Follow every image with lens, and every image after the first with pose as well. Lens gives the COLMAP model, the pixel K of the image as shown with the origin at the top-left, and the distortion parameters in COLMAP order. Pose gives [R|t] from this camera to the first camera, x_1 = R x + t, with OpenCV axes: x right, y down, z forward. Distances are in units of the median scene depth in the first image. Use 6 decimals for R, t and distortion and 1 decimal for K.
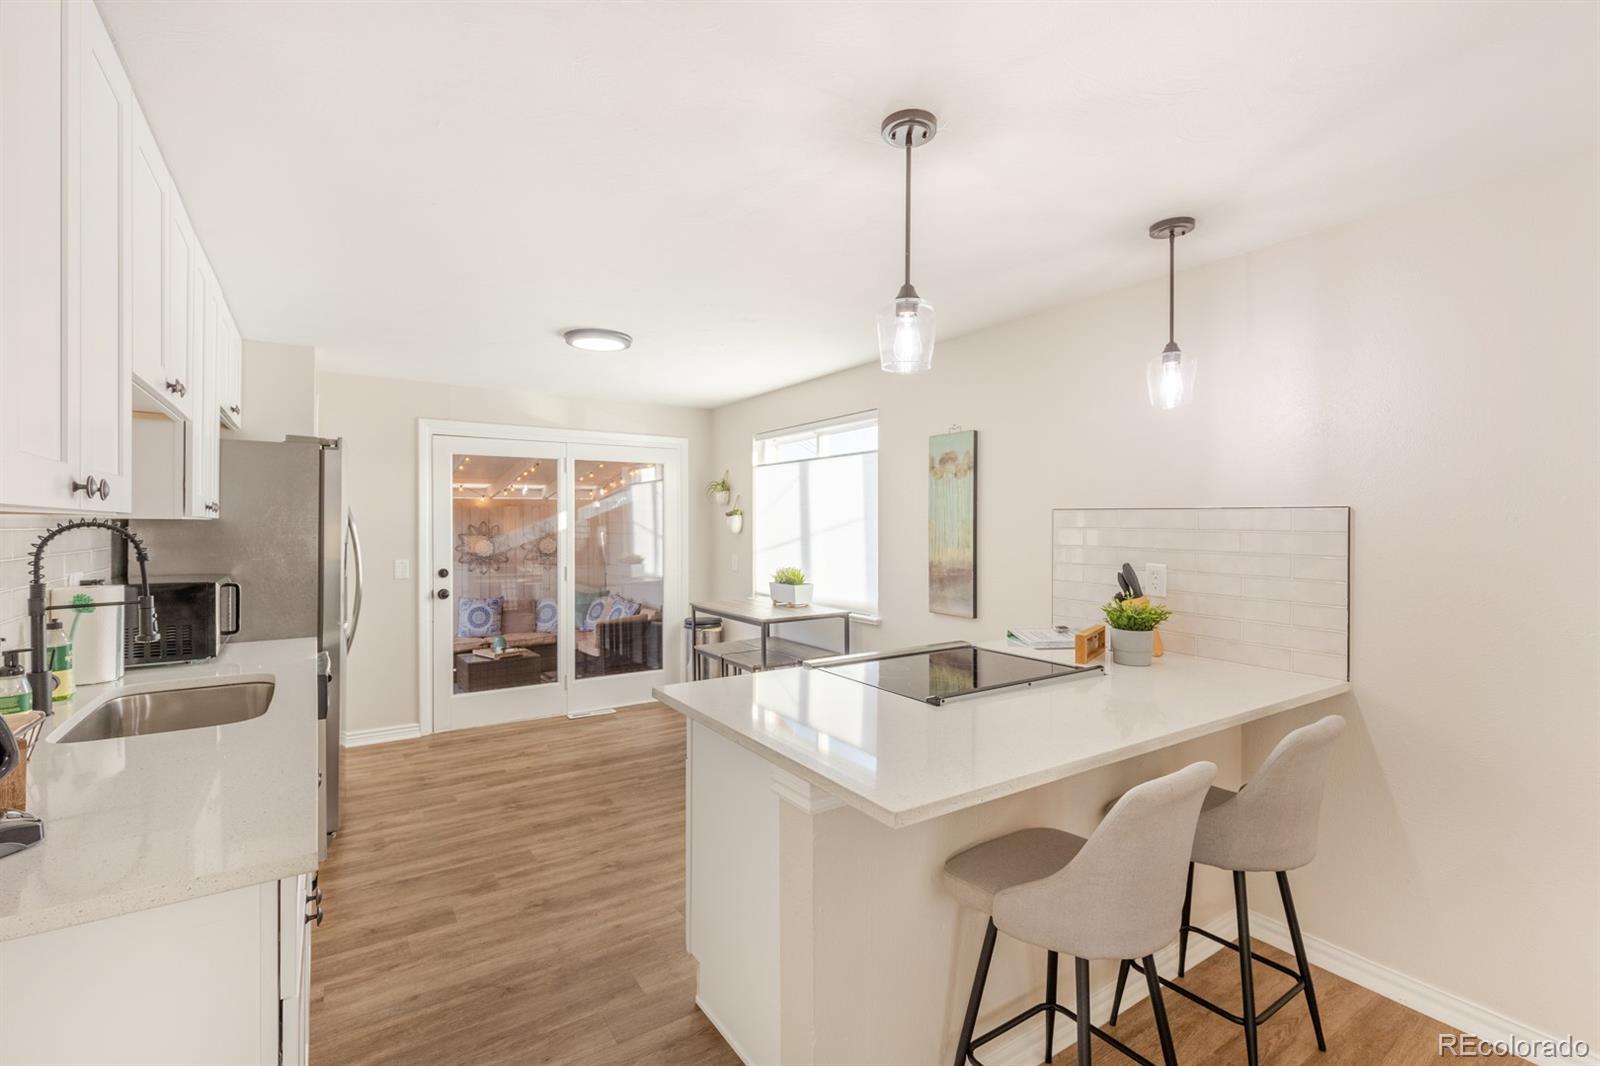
lens RADIAL K [[726.6, 0, 789.7], [0, 726.6, 526.9], [0, 0, 1]] dist [0.005602, 0.000459]
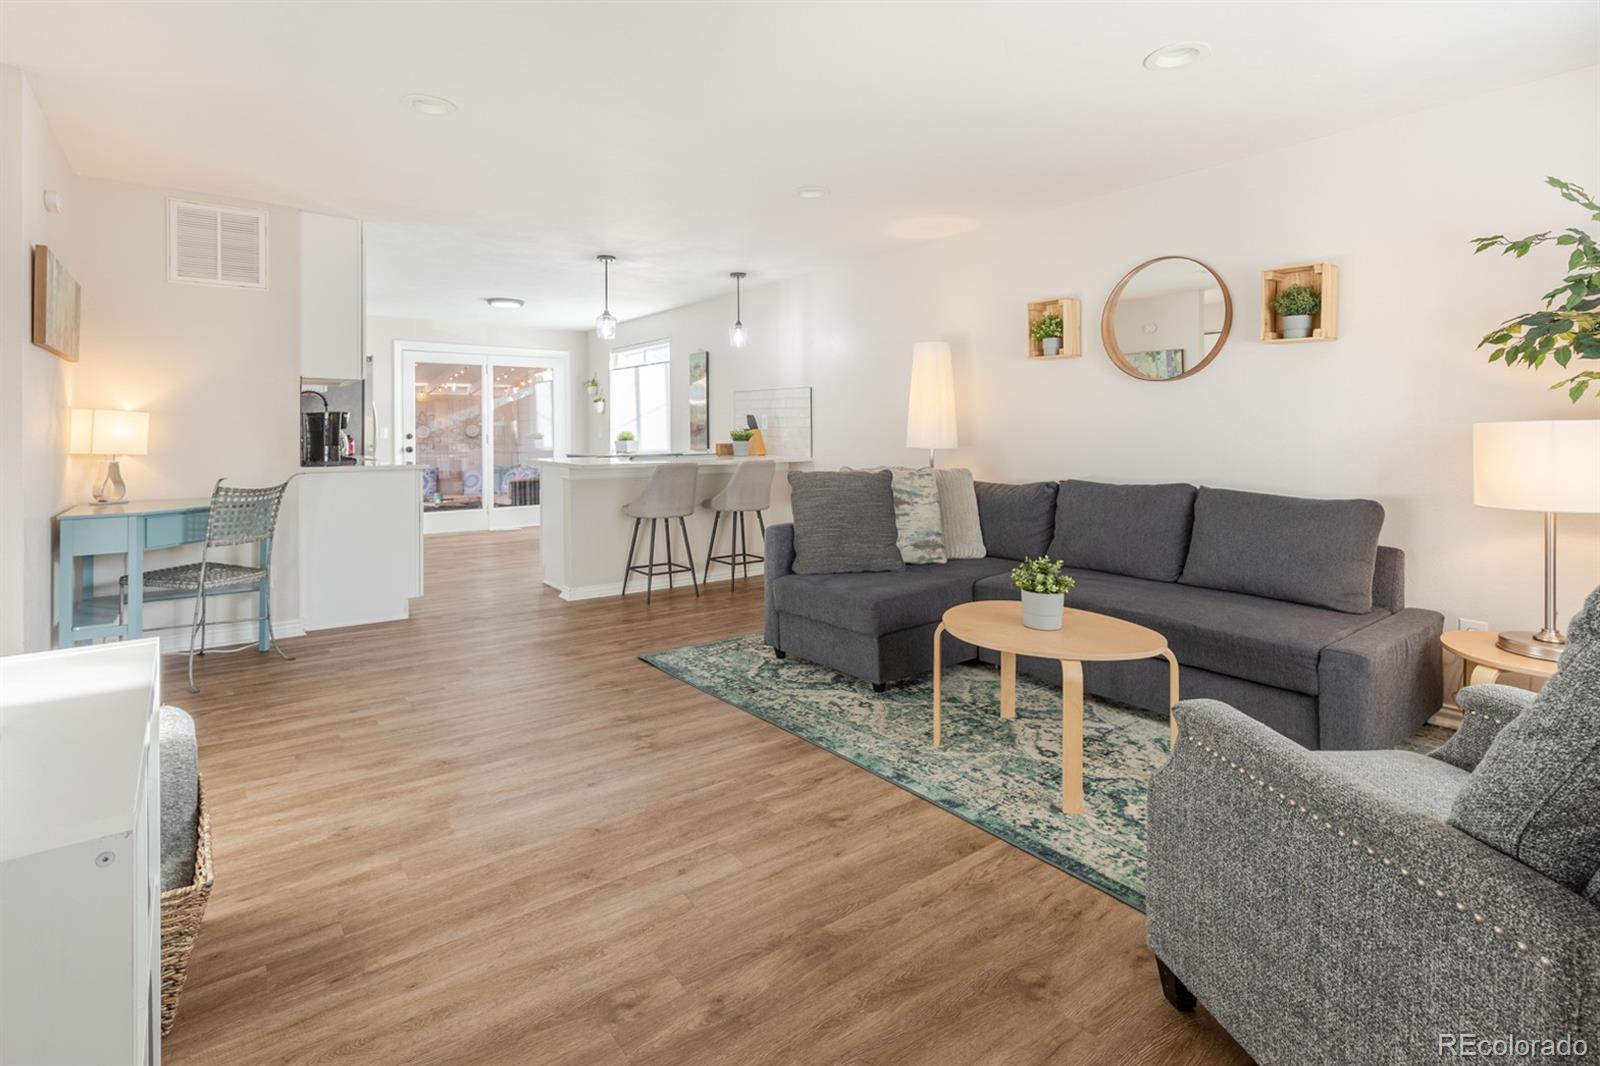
lens RADIAL K [[786.8, 0, 787.6], [0, 786.8, 433.5], [0, 0, 1]] dist [0.002229, 0.000122]
pose [[0.997499, -0.004741, 0.070527, 0.226461], [0.004849, 0.999987, -0.001371, 0.061465], [-0.070520, 0.001709, 0.997509, -0.767831]]
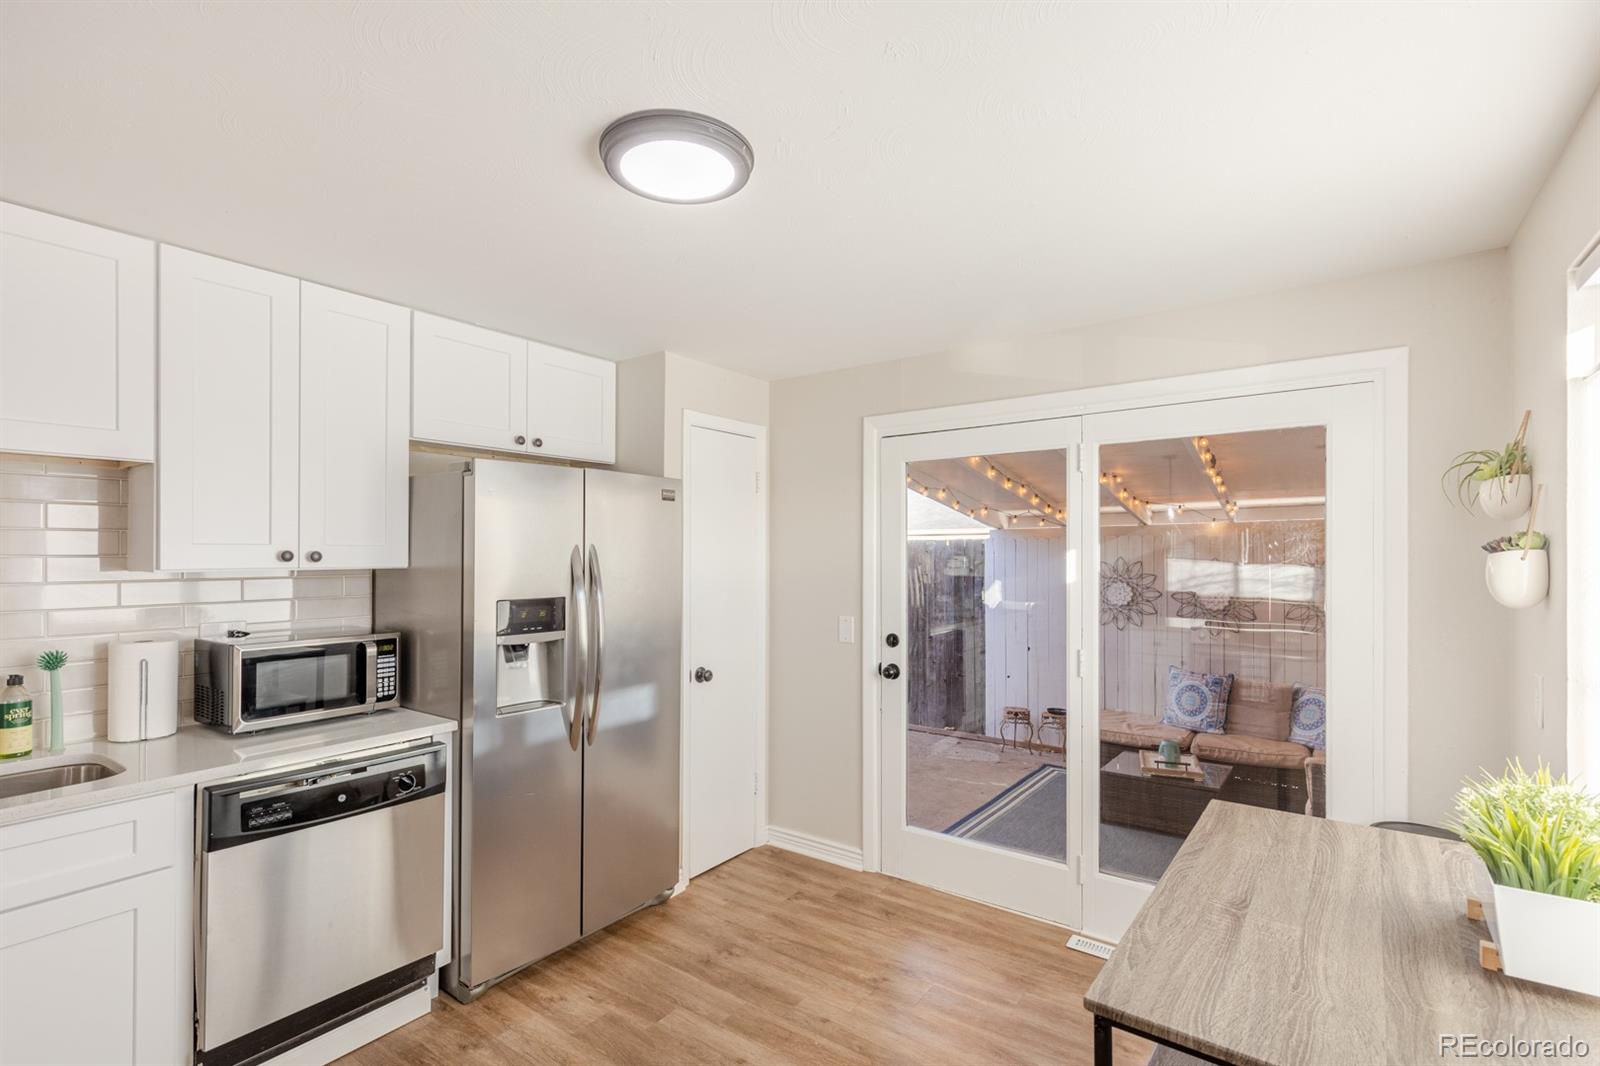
lens RADIAL K [[726.6, 0, 792.4], [0, 726.6, 549.3], [0, 0, 1]] dist [0.005602, 0.000459]
pose [[0.345358, -0.007898, -0.938438, 0.123120], [-0.000200, 0.999964, -0.008489, -0.014966], [0.938471, 0.003119, 0.345344, 0.661396]]
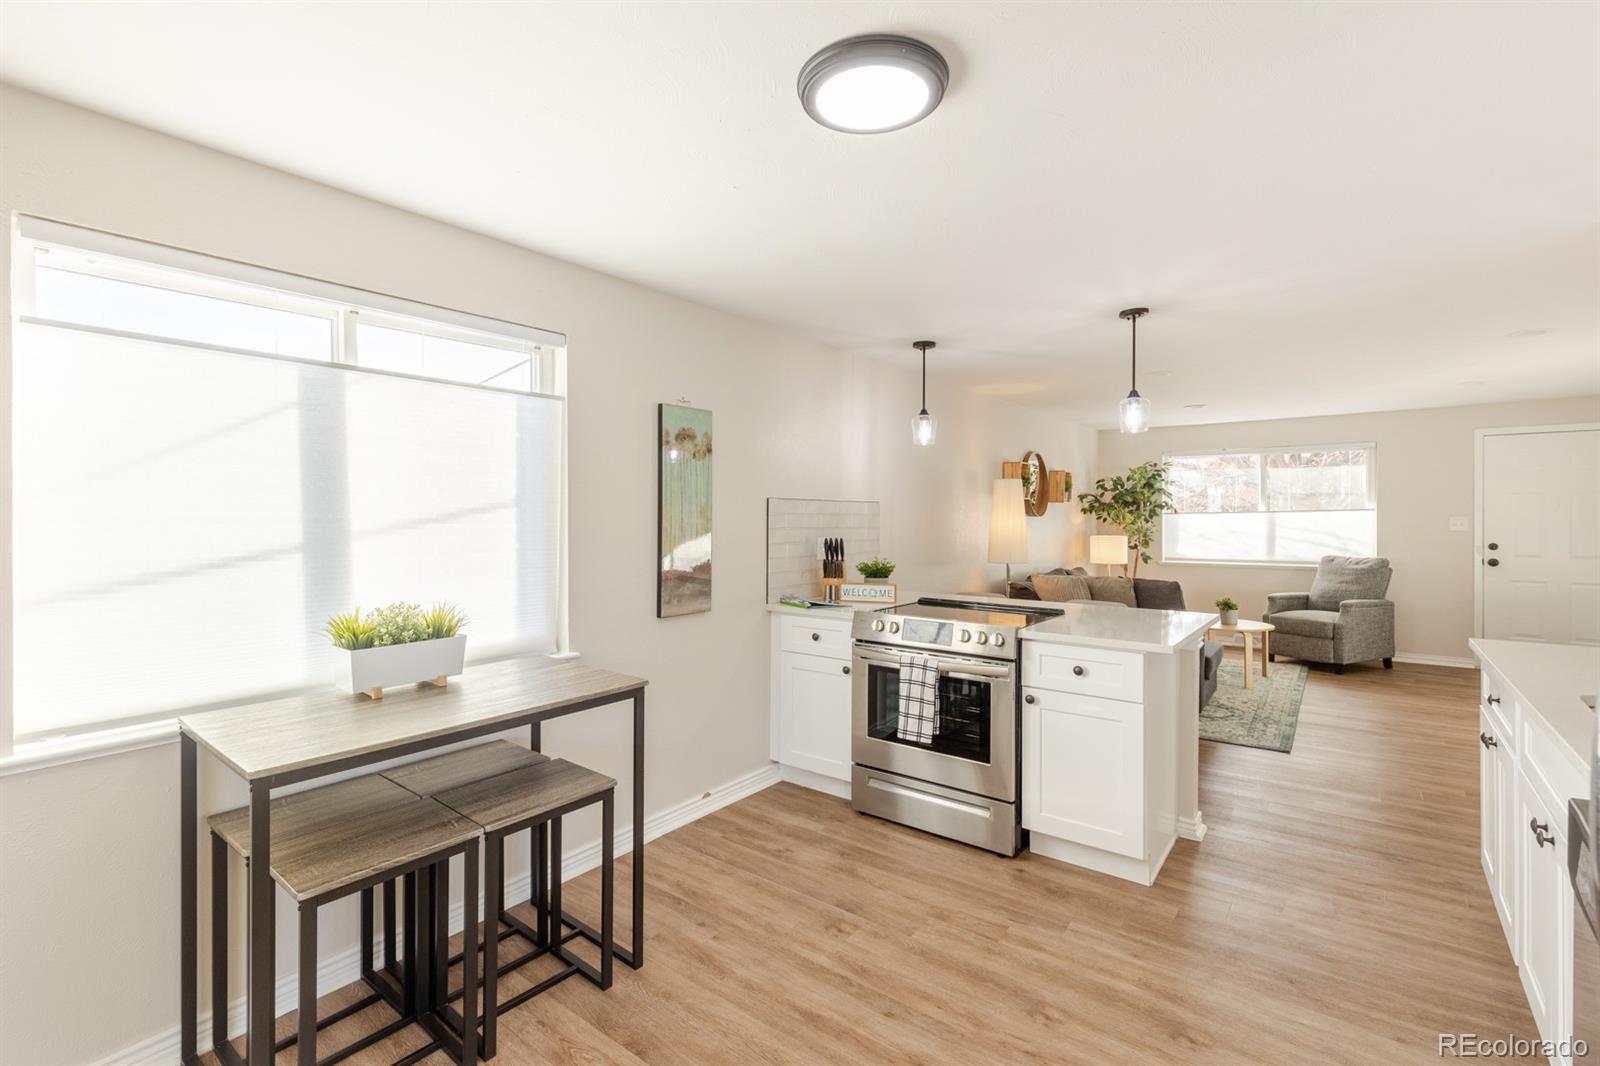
lens RADIAL K [[726.6, 0, 795.7], [0, 726.6, 518.9], [0, 0, 1]] dist [0.005602, 0.000459]
pose [[-0.331082, -0.006829, 0.943577, -0.481847], [0.006987, 0.999929, 0.009688, -0.001013], [-0.943576, 0.009801, -0.331011, 0.863244]]
